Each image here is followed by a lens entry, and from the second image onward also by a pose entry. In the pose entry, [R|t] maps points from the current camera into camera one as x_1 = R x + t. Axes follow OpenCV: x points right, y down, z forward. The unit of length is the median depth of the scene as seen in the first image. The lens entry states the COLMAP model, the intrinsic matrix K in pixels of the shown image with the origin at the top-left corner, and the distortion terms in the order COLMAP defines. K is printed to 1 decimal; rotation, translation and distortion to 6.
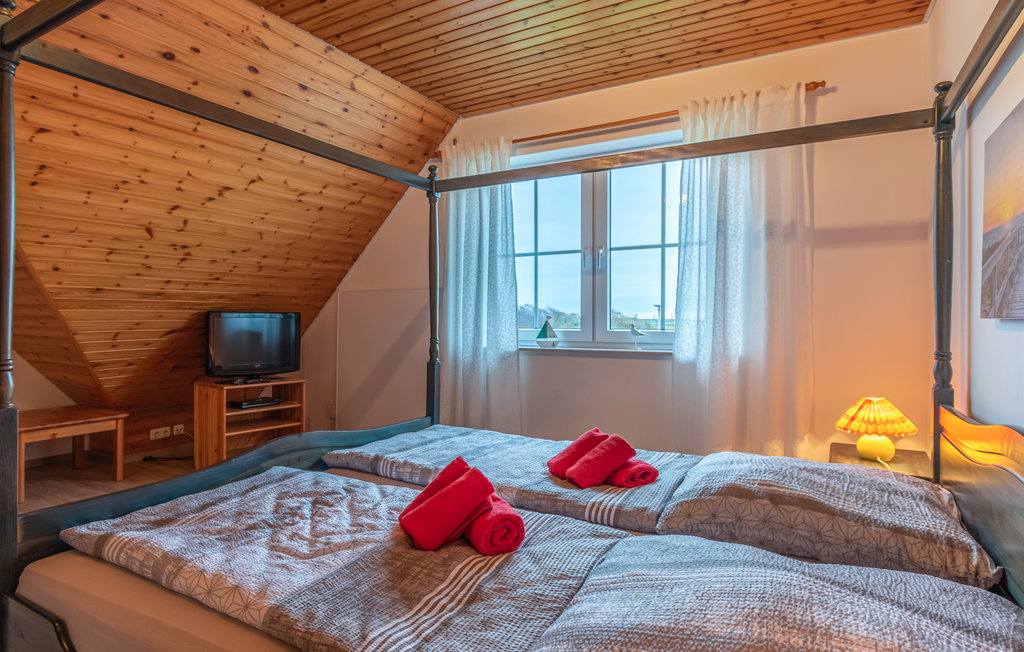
lens RADIAL K [[569.9, 0, 512.0], [0, 569.9, 326.0], [0, 0, 1]] dist [0.003575, 0.000746]
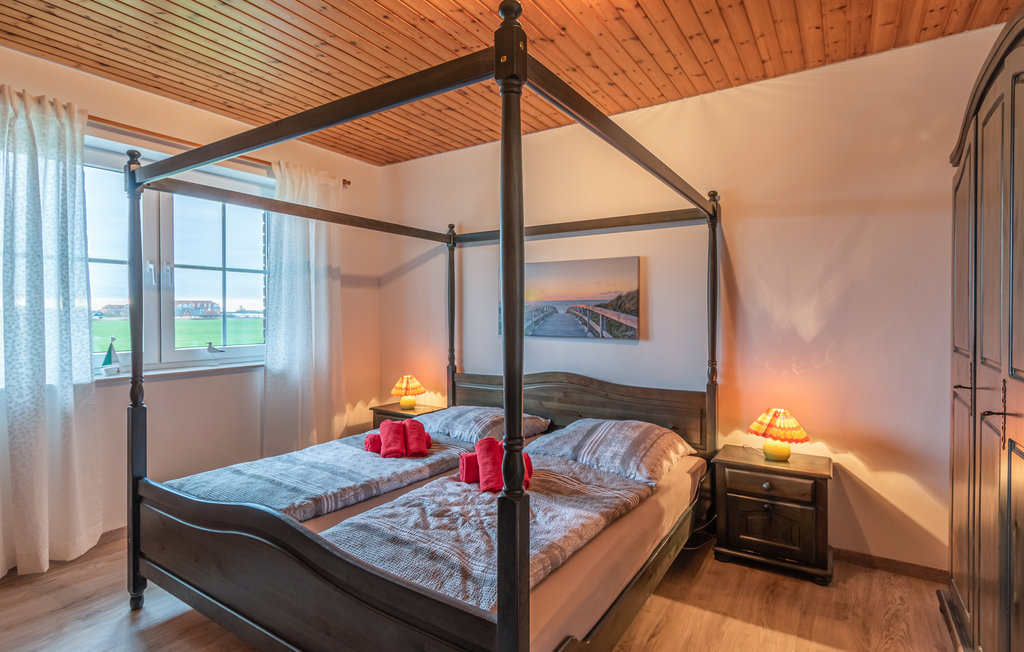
lens RADIAL K [[496.8, 0, 512.0], [0, 496.8, 326.0], [0, 0, 1]] dist [-0.000502, -0.000064]
pose [[0.062947, -0.022610, 0.997761, -0.726925], [0.008000, 0.999723, 0.022150, -0.053352], [-0.997985, 0.006588, 0.063111, 0.427191]]
